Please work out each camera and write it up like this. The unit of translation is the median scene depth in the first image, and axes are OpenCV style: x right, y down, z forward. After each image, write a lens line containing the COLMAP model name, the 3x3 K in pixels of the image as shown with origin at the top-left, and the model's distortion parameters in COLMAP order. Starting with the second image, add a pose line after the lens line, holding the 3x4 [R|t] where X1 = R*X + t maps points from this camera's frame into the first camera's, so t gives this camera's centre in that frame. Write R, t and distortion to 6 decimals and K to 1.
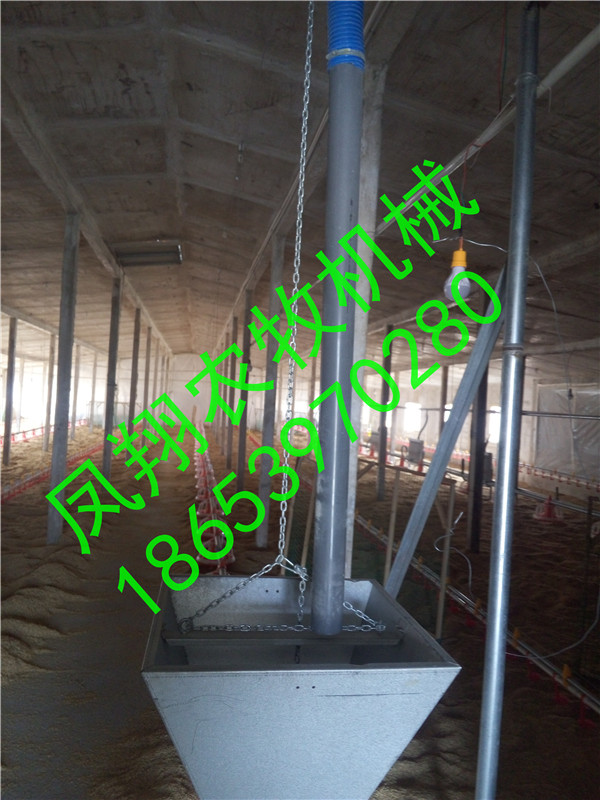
lens RADIAL K [[596.4, 0, 300.0], [0, 596.4, 400.0], [0, 0, 1]] dist [0.064033, -0.002051]
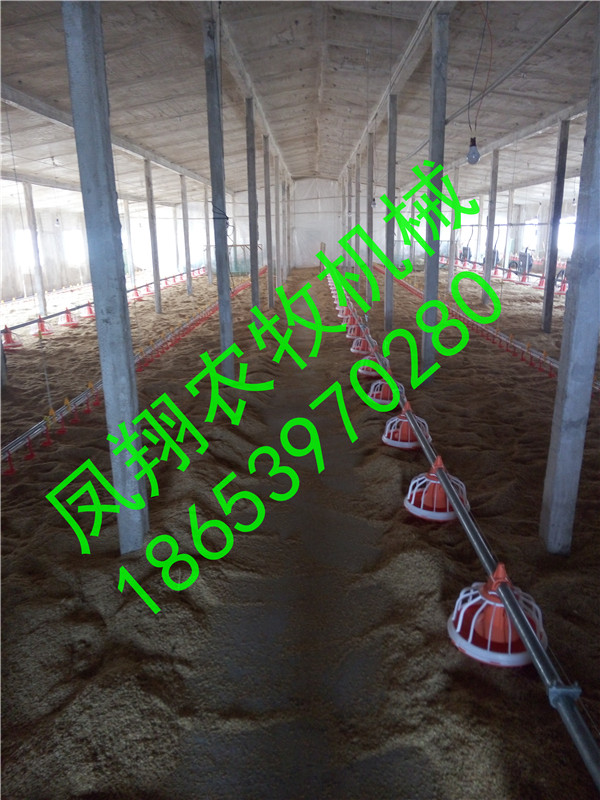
lens RADIAL K [[596.4, 0, 300.0], [0, 596.4, 400.0], [0, 0, 1]] dist [0.064033, -0.002051]
pose [[0.978556, -0.020144, -0.204996, -0.063020], [0.074762, 0.962074, 0.262342, -0.001159], [0.191936, -0.272043, 0.942949, 0.215581]]
